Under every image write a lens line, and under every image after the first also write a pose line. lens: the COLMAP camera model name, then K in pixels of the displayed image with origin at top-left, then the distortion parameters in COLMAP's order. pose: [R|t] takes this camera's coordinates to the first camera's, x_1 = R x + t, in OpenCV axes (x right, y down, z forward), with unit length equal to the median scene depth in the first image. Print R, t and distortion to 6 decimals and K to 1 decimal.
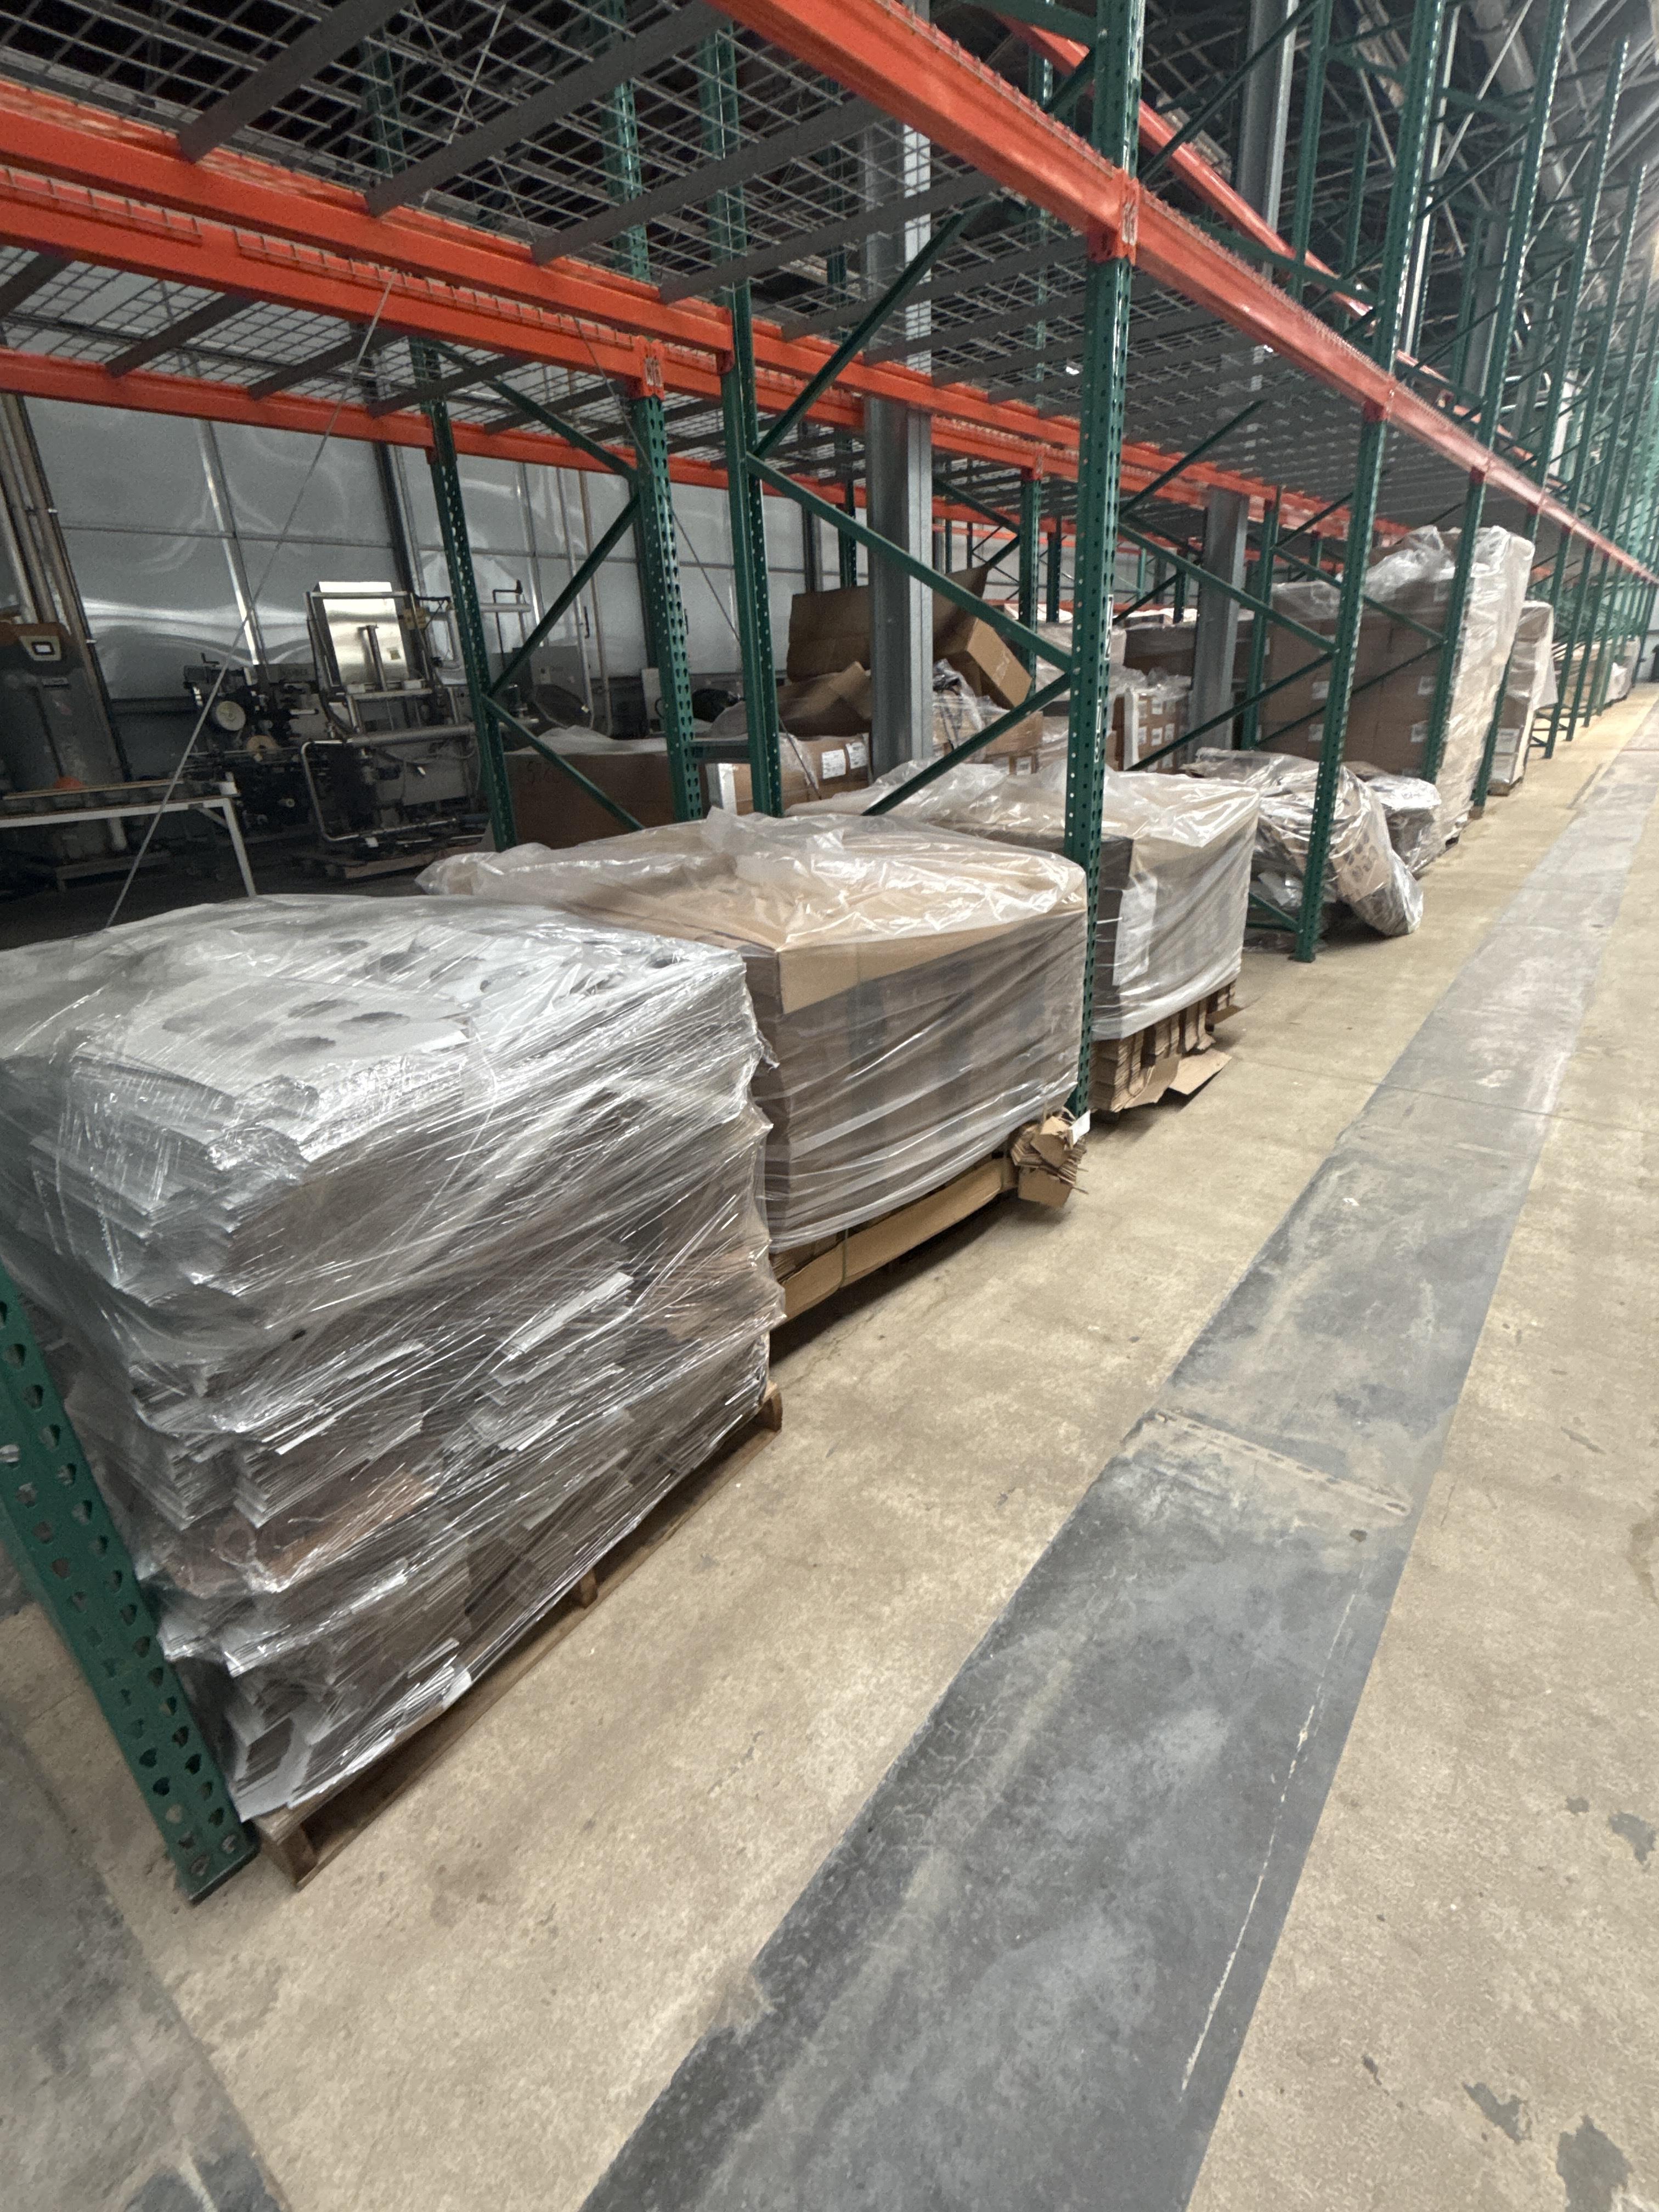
lens RADIAL K [[1019.6, 0, 825.0], [0, 1019.6, 1104.6], [0, 0, 1]] dist [-0.001755, -0.000078]
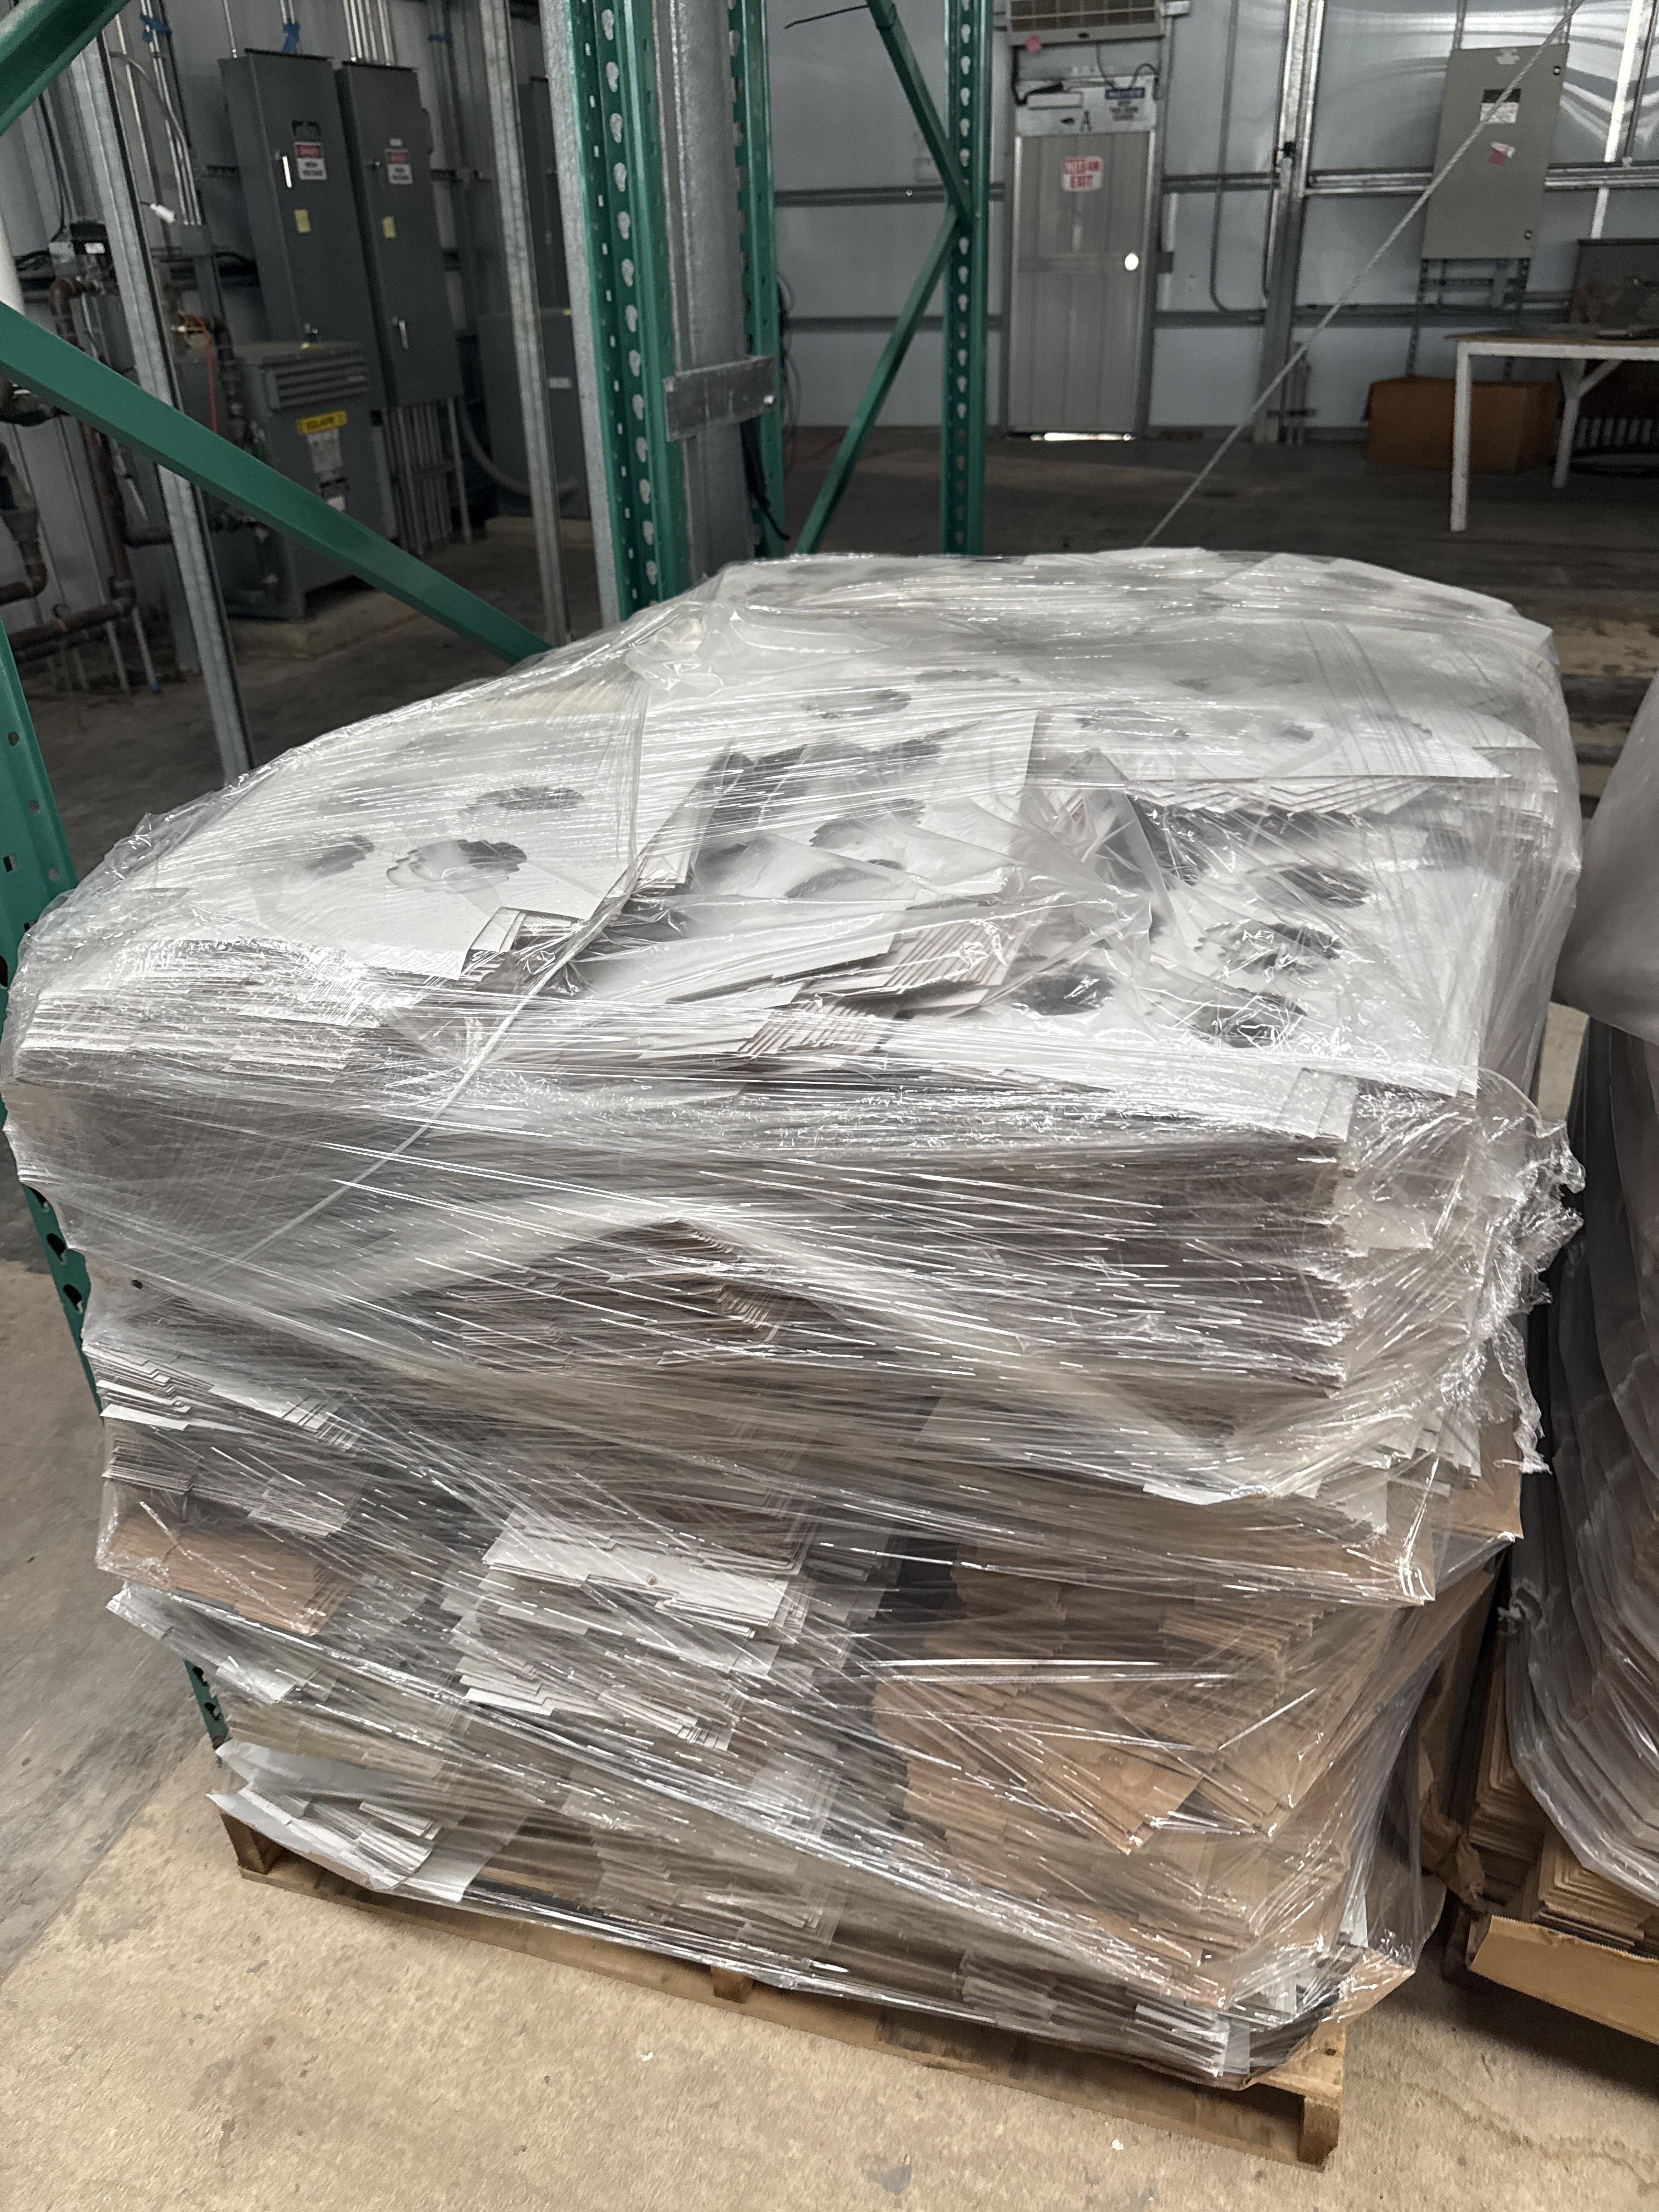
lens RADIAL K [[1593.2, 0, 827.5], [0, 1593.2, 1117.1], [0, 0, 1]] dist [-0.007765, -0.001824]
pose [[0.330820, 0.502561, -0.798743, 0.279428], [-0.350121, 0.851355, 0.390652, -0.313118], [0.876341, 0.150422, 0.457603, 0.742467]]
